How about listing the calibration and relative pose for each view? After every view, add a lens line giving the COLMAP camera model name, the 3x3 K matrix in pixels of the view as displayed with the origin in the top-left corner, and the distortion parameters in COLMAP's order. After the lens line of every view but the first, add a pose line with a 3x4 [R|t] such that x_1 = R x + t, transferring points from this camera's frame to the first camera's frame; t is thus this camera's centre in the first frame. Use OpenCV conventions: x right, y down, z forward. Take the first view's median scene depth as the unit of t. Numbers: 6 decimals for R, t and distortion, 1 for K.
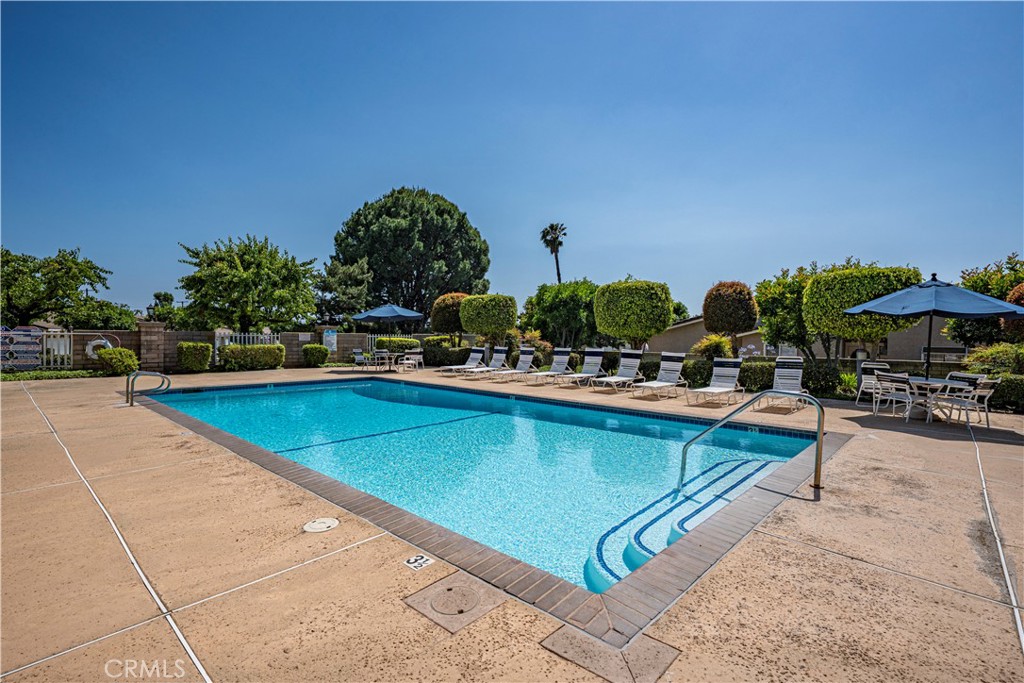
lens RADIAL K [[486.2, 0, 512.0], [0, 486.2, 341.5], [0, 0, 1]] dist [0.002627, 0.001737]
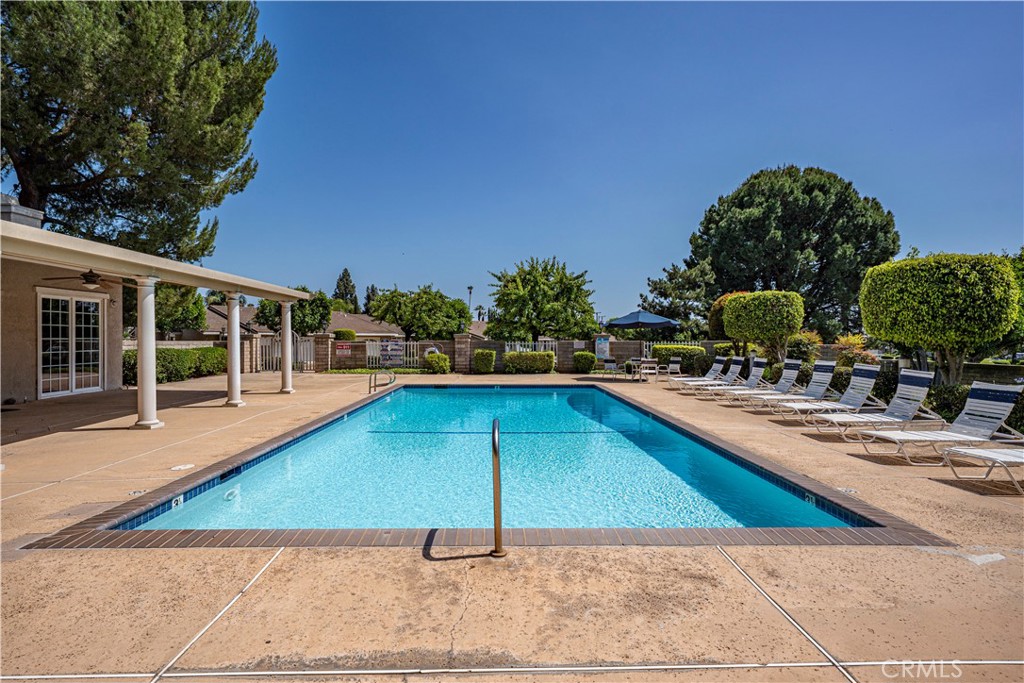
lens RADIAL K [[510.0, 0, 504.6], [0, 510.0, 341.5], [0, 0, 1]] dist [-0.001044, 0.006172]
pose [[0.684114, -0.006724, -0.729344, 0.284034], [-0.001759, 0.999939, -0.010869, -0.003939], [0.729373, 0.008718, 0.684061, 0.112088]]
